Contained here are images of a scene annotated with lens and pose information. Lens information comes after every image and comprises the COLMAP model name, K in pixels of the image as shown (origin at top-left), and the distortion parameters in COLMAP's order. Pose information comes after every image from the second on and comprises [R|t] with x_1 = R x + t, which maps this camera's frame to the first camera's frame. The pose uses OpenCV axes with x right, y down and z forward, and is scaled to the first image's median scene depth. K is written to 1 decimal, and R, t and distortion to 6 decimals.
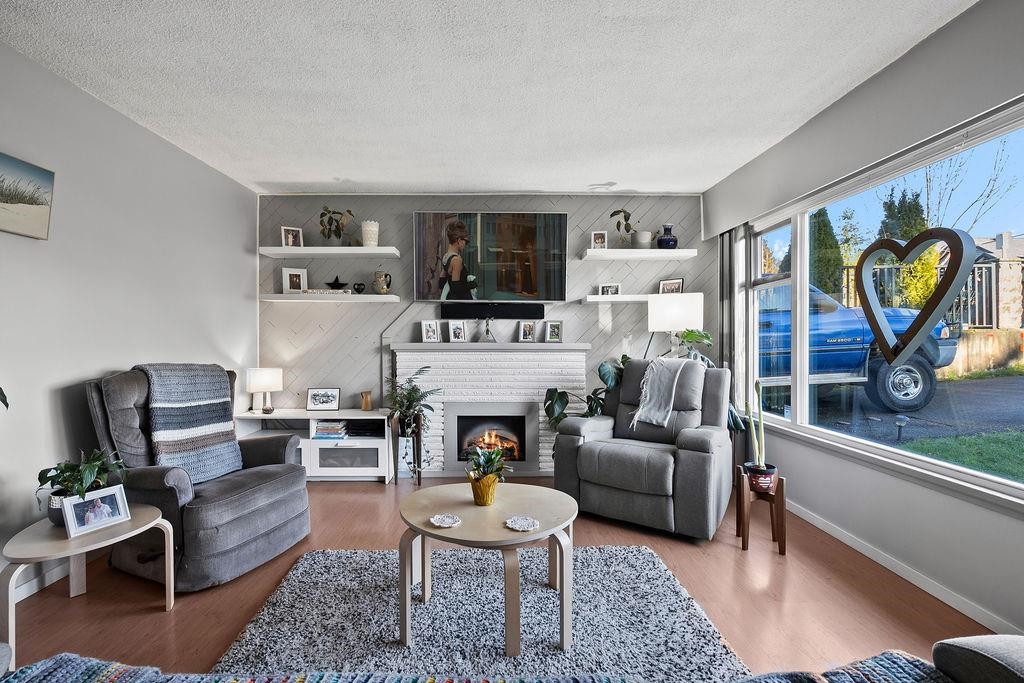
lens RADIAL K [[459.2, 0, 512.0], [0, 459.2, 341.5], [0, 0, 1]] dist [-0.003981, 0.000140]
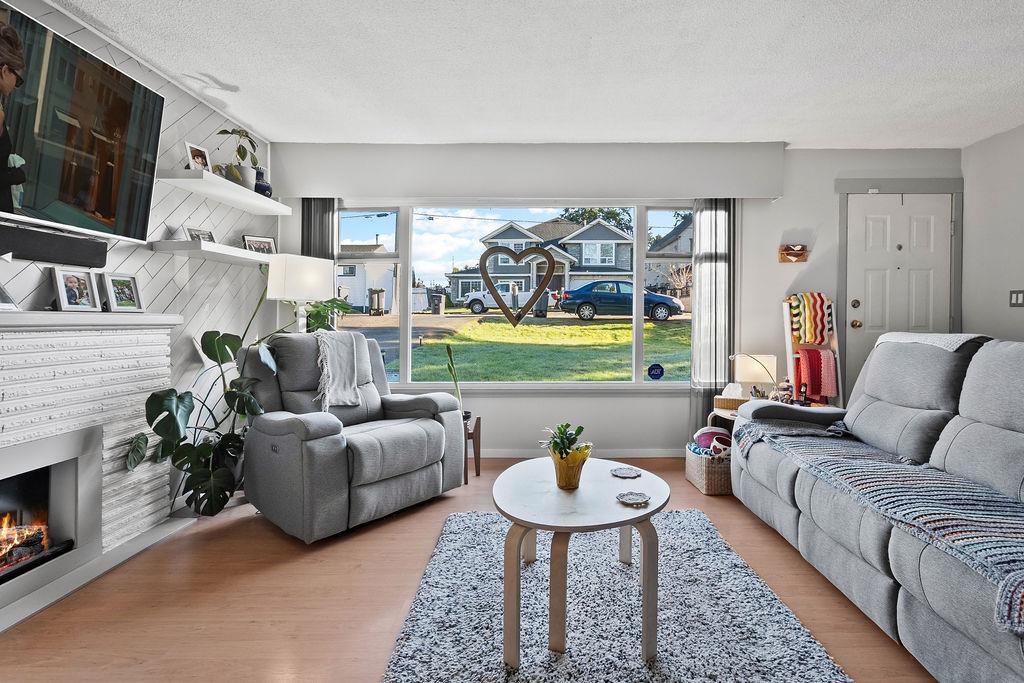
lens RADIAL K [[472.1, 0, 557.8], [0, 472.1, 316.5], [0, 0, 1]] dist [-0.001479, 0.000033]
pose [[0.033543, 0.004617, 0.999427, -0.474781], [0.006812, 0.999965, -0.004848, 0.013886], [-0.999414, 0.006971, 0.033510, 0.462386]]
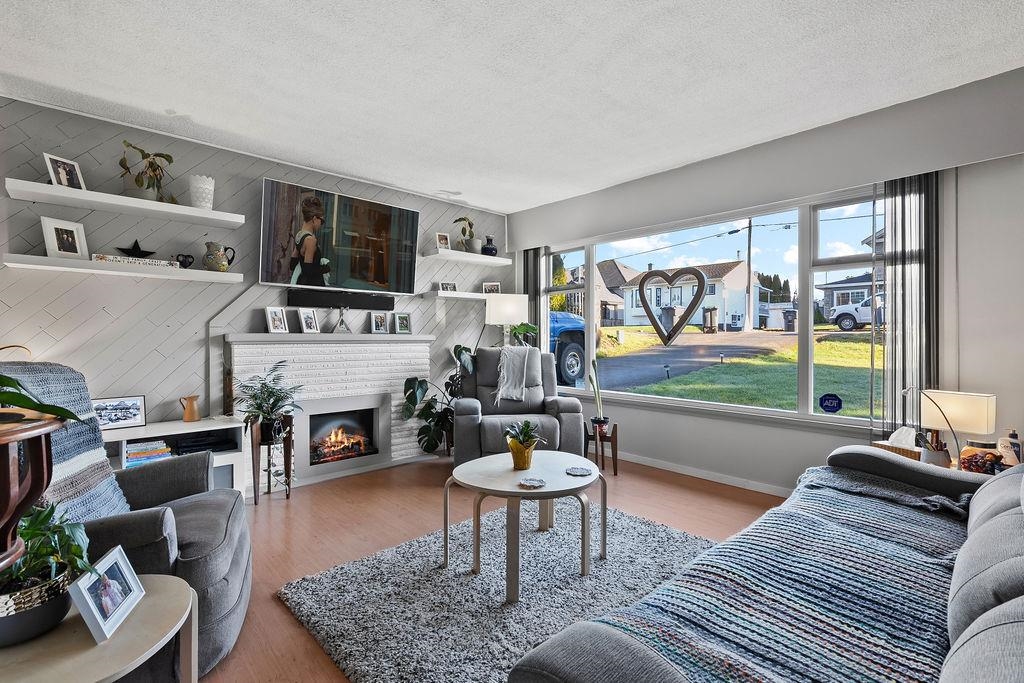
lens RADIAL K [[452.9, 0, 509.3], [0, 452.9, 335.3], [0, 0, 1]] dist [-0.002103, -0.000140]
pose [[0.749260, 0.002334, 0.662272, -0.412429], [0.002020, 0.999981, -0.005810, 0.012117], [-0.662273, 0.005691, 0.749241, 0.081334]]
